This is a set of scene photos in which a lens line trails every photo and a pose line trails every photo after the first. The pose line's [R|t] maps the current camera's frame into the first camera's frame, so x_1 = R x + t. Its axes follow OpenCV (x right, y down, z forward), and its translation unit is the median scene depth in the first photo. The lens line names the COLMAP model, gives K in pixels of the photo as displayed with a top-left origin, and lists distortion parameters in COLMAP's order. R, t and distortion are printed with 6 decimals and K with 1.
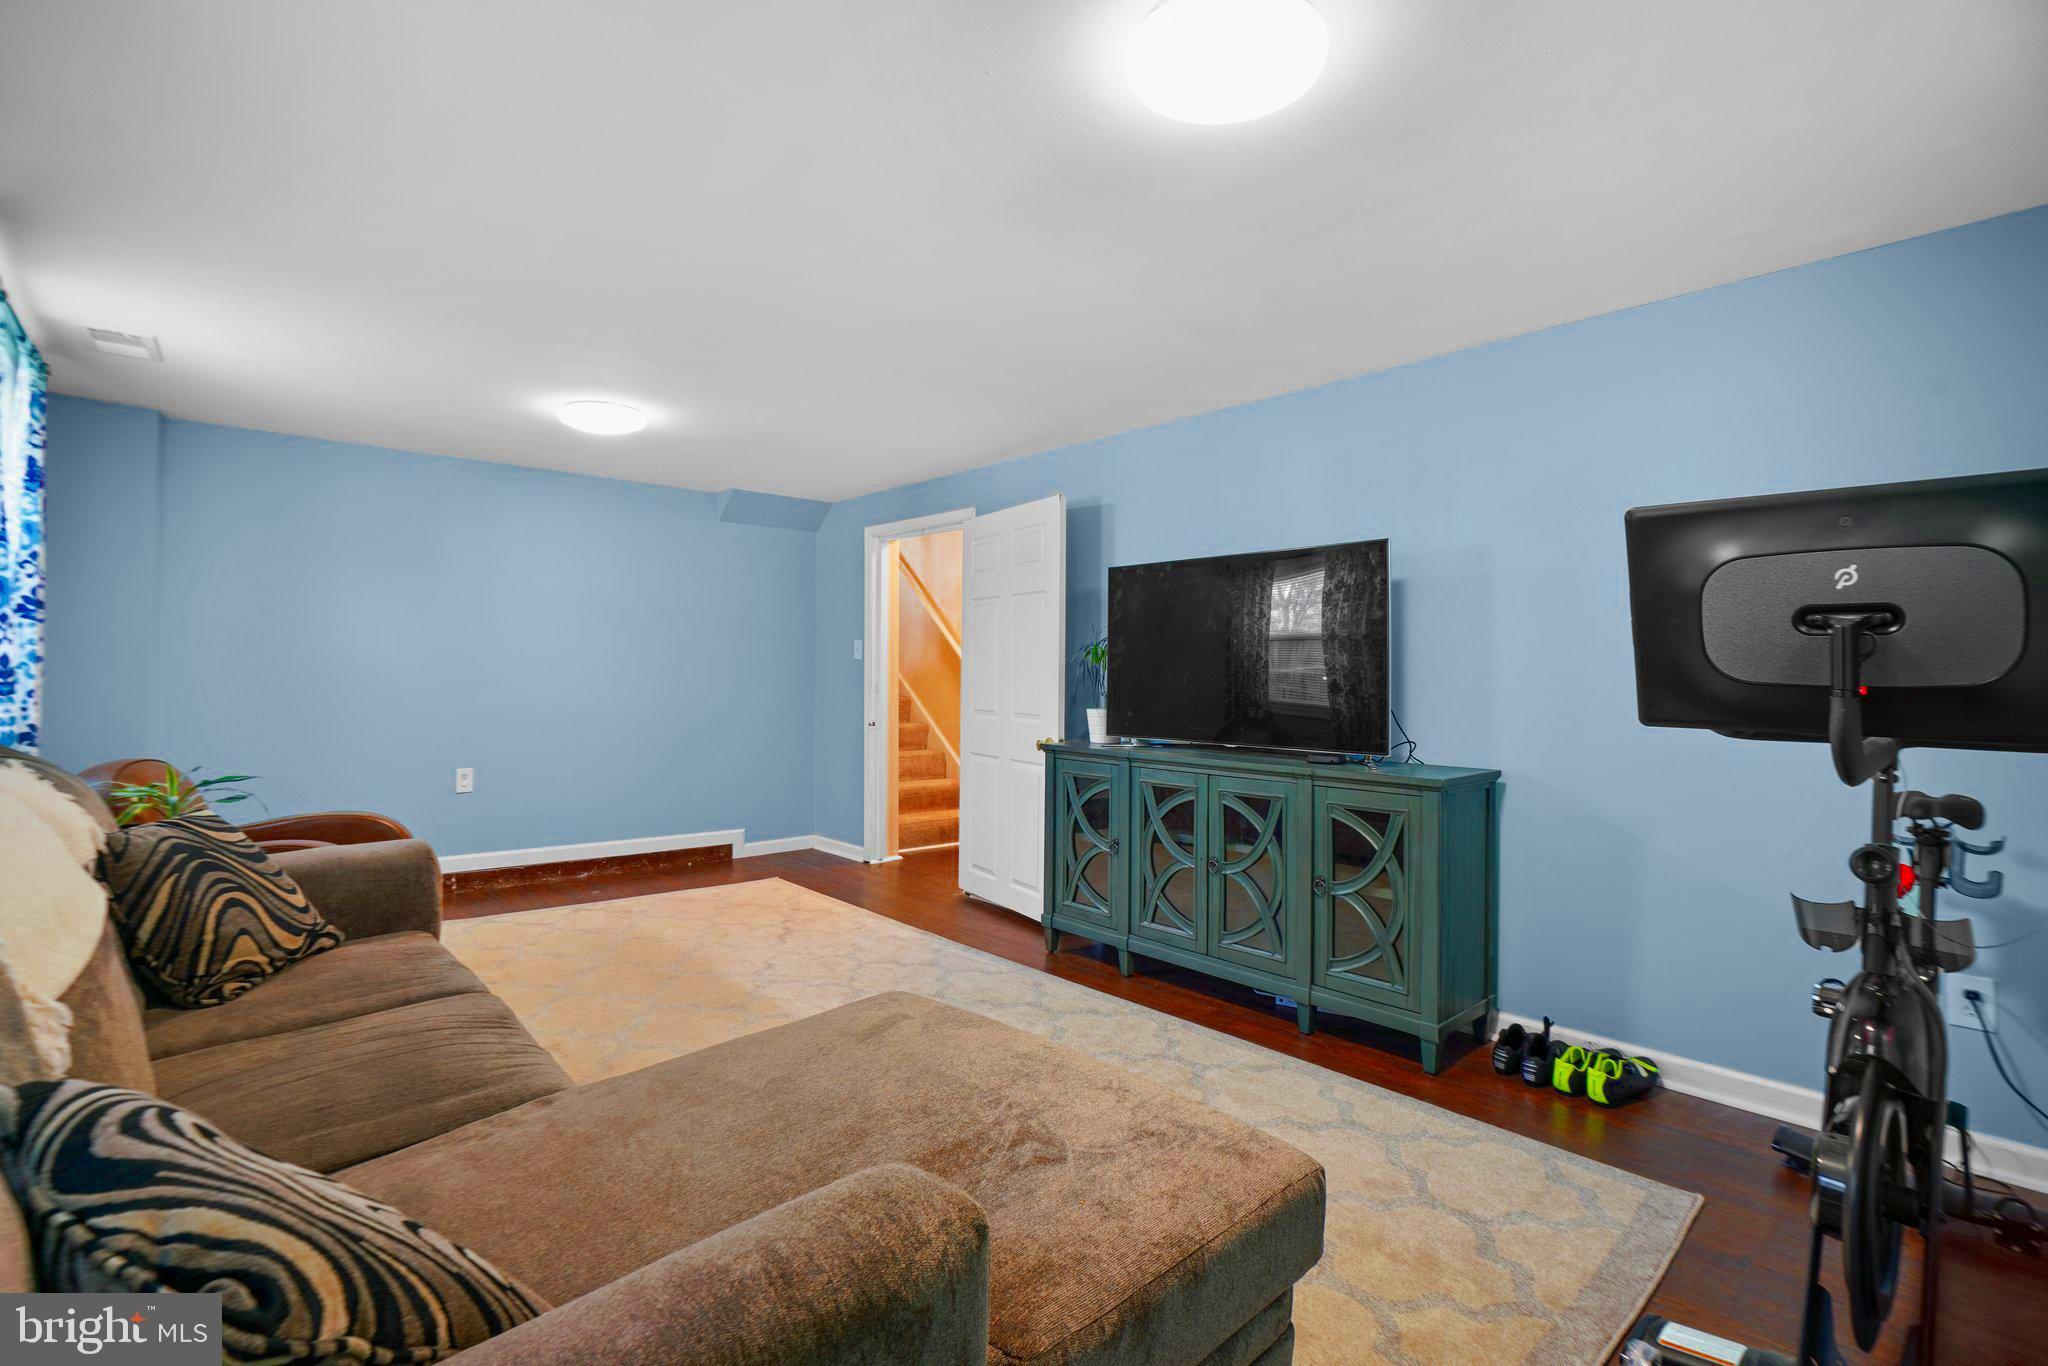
lens RADIAL K [[942.9, 0, 1011.1], [0, 942.9, 667.4], [0, 0, 1]] dist [-0.070374, 0.027787]
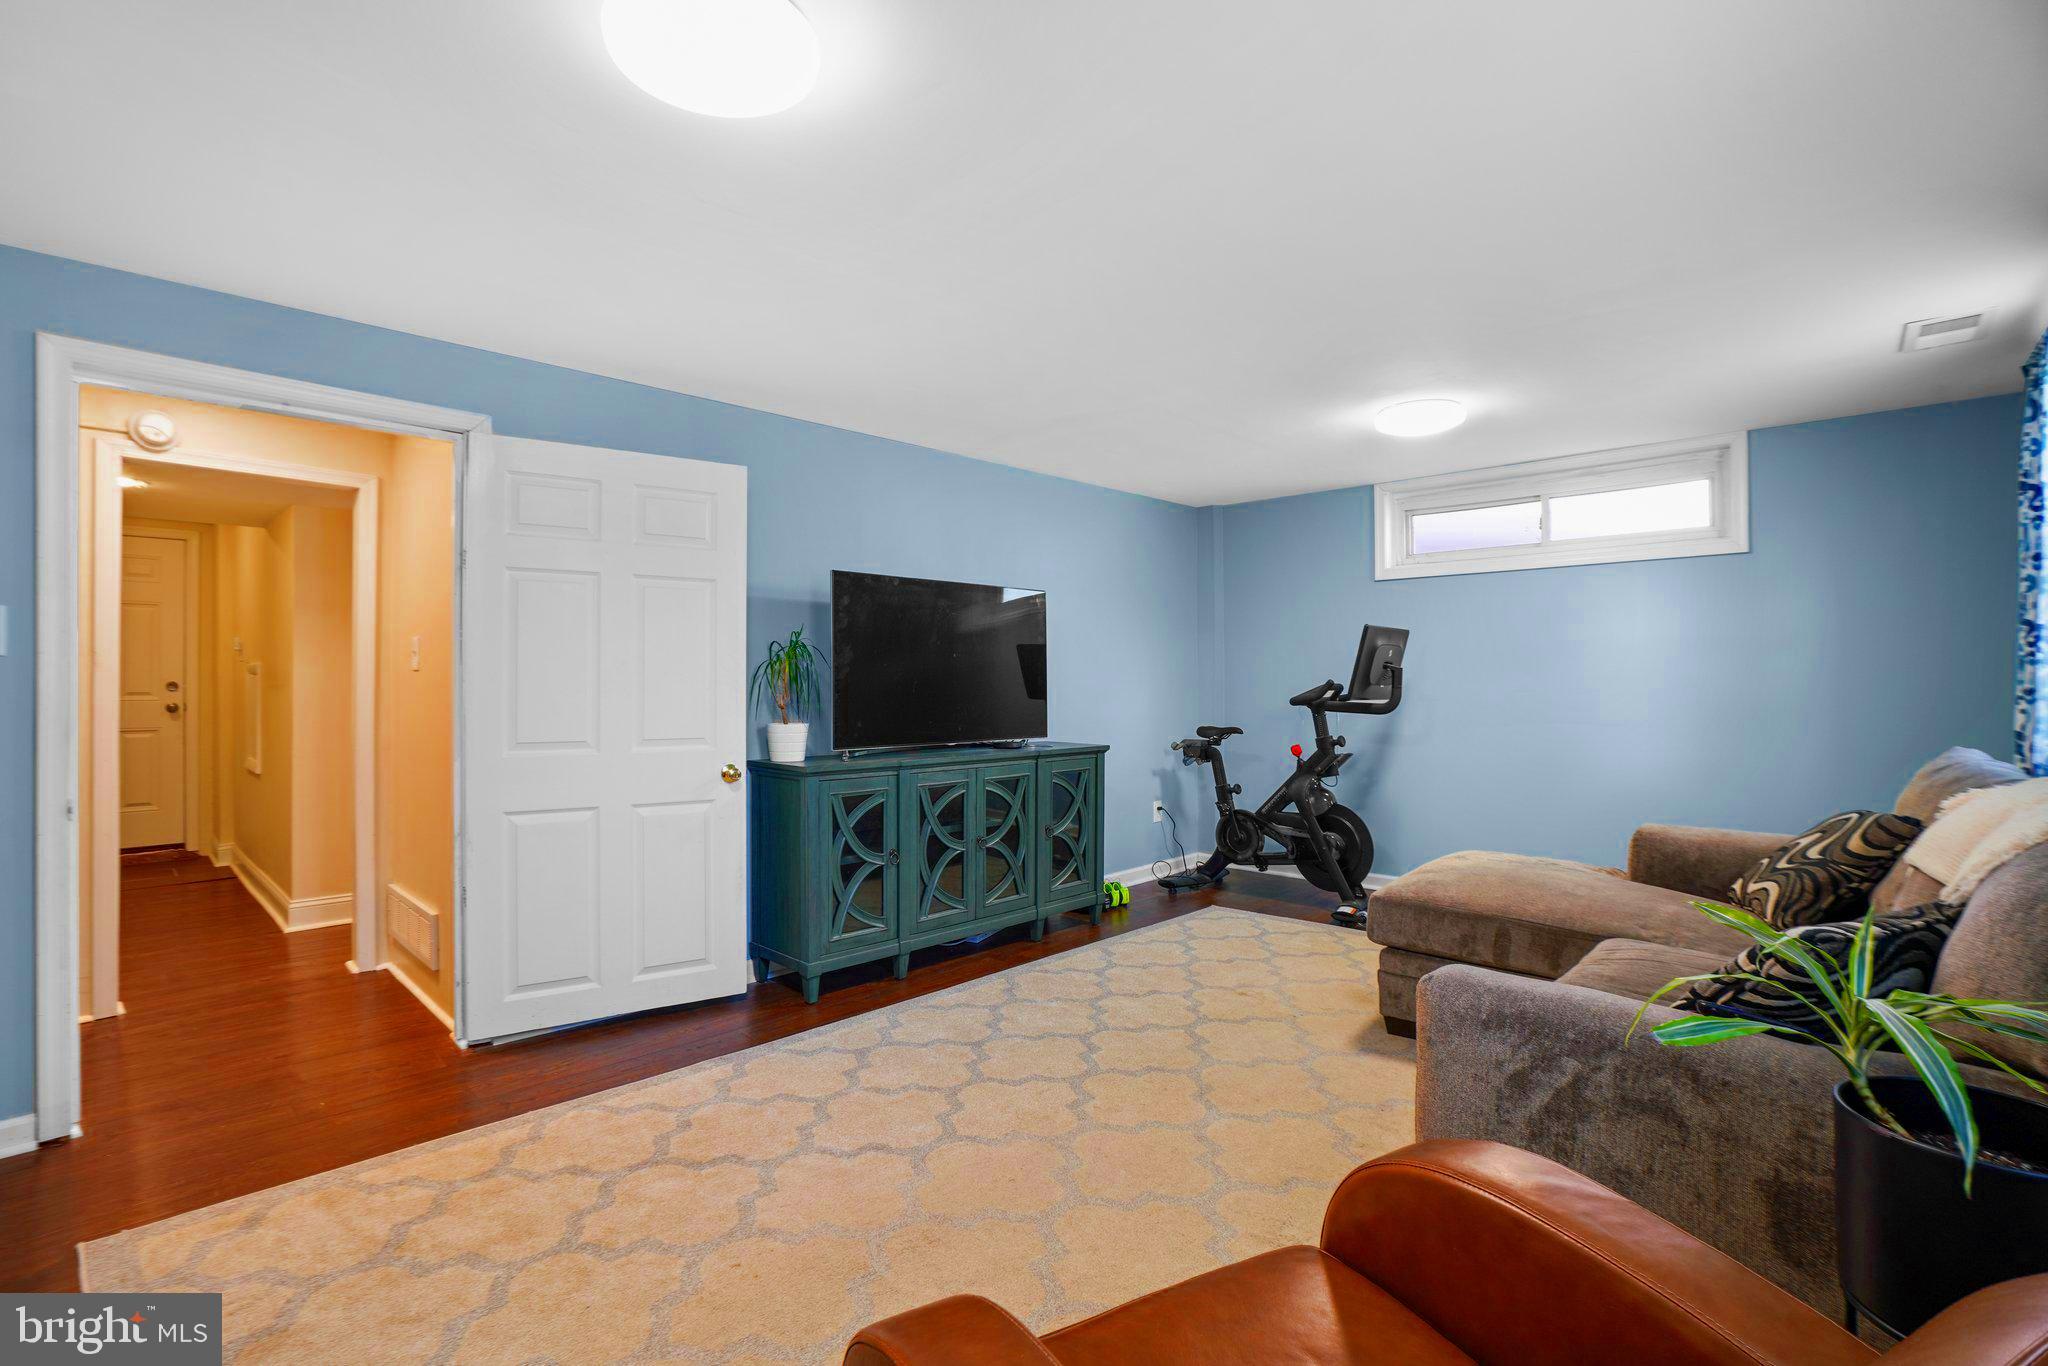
lens RADIAL K [[959.4, 0, 999.4], [0, 959.4, 677.4], [0, 0, 1]] dist [-0.095956, 0.044589]
pose [[-0.065123, -0.017600, 0.997722, -0.898328], [-0.015069, 0.999748, 0.016652, -0.019668], [-0.997763, -0.013950, -0.065372, 0.944041]]
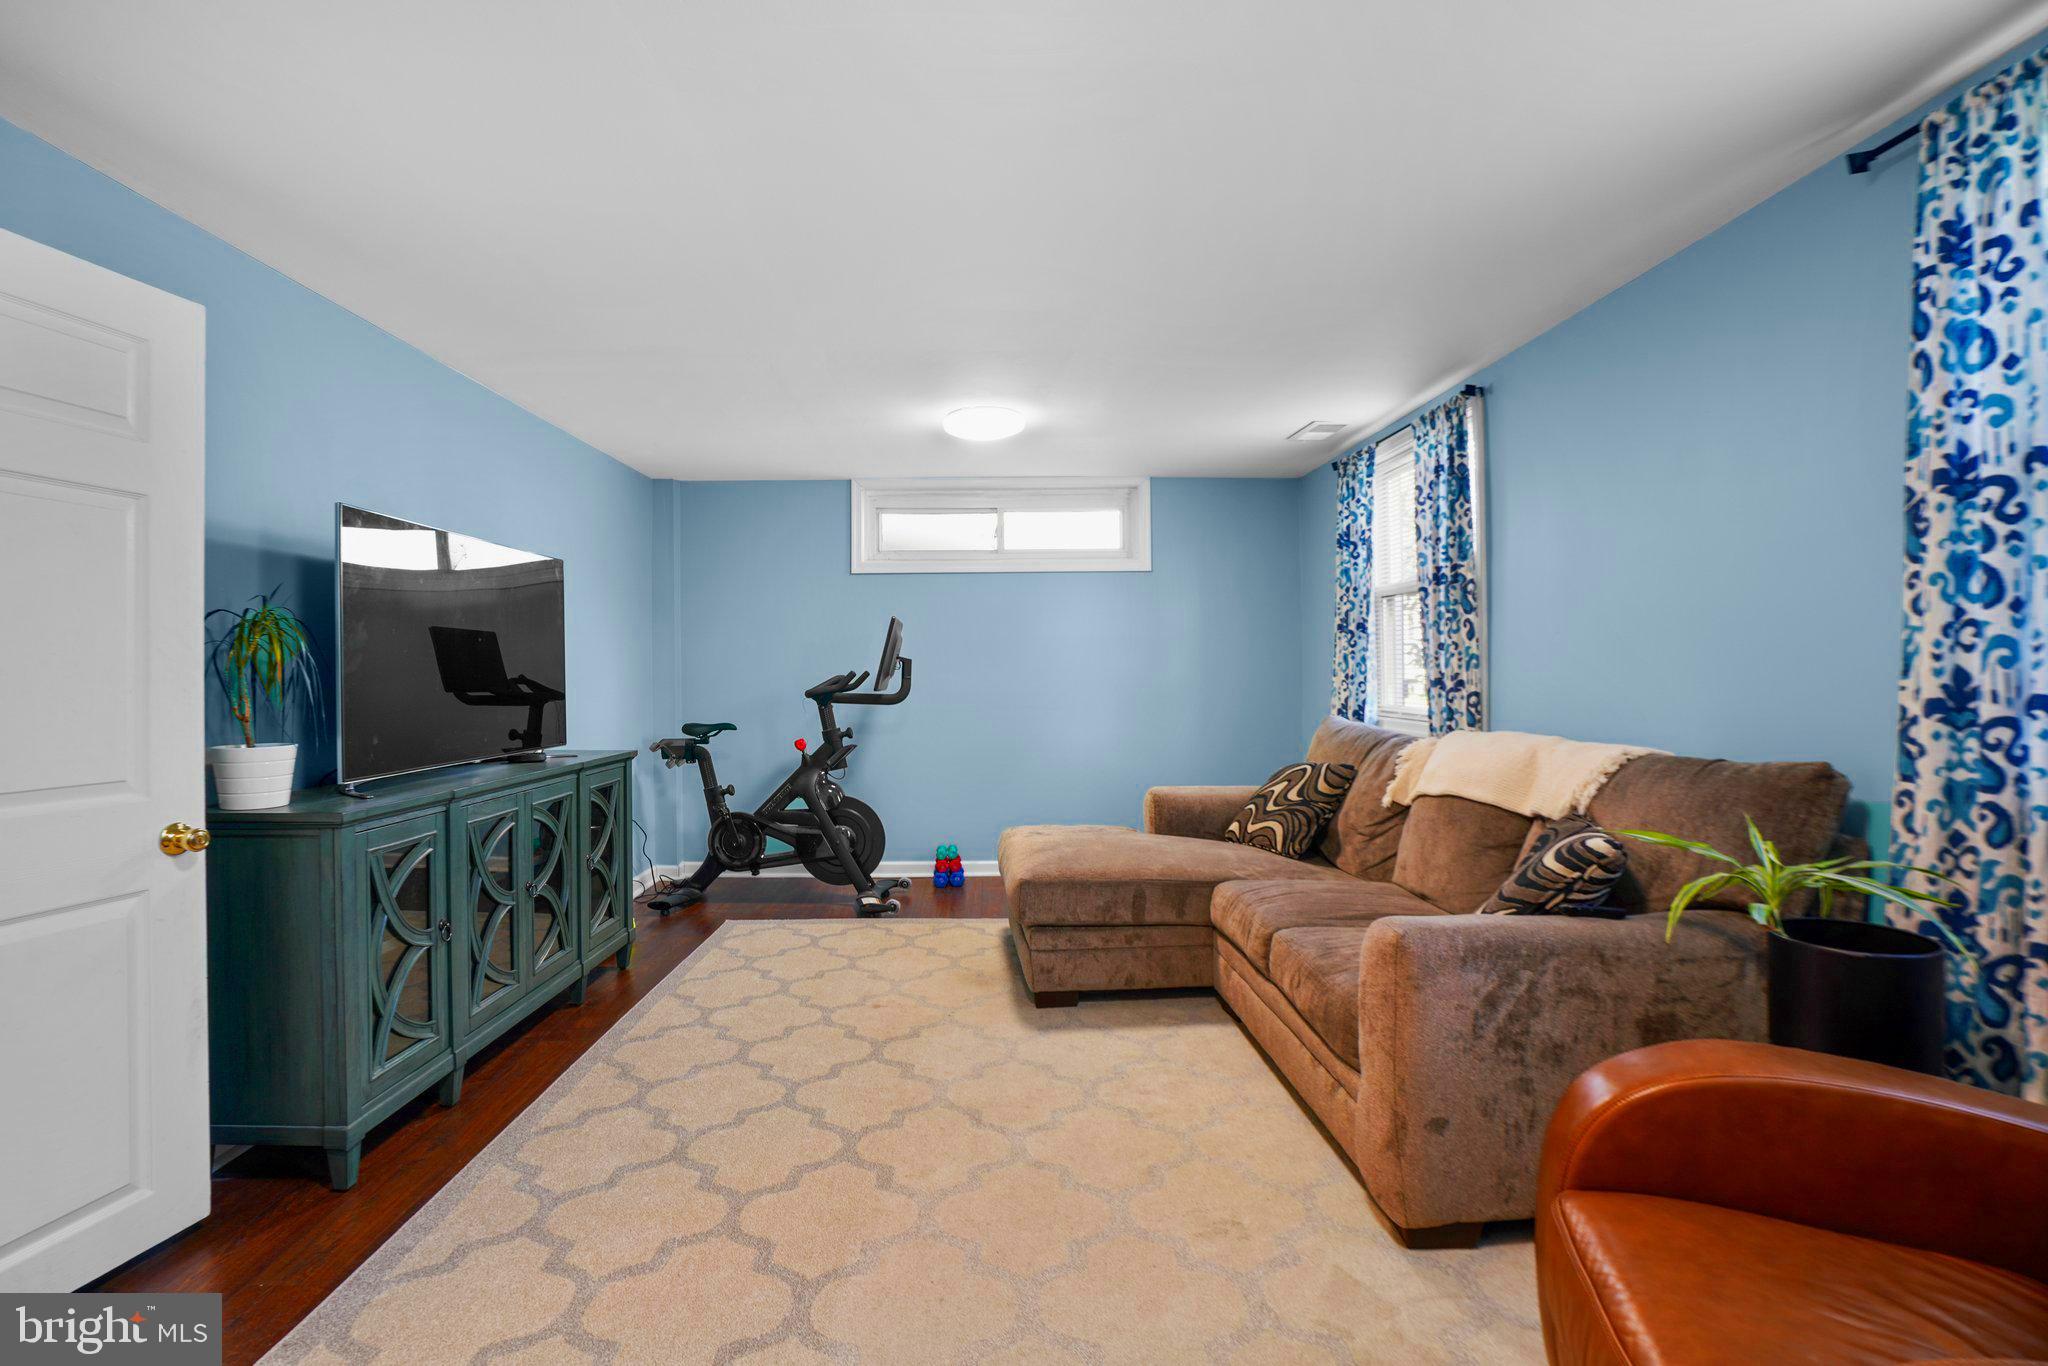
lens RADIAL K [[942.9, 0, 1011.1], [0, 942.9, 667.4], [0, 0, 1]] dist [-0.070374, 0.027787]
pose [[-0.763039, -0.015417, 0.646169, -0.630319], [-0.020414, 0.999792, -0.000252, -0.011203], [-0.646030, -0.013383, -0.763195, 1.231632]]
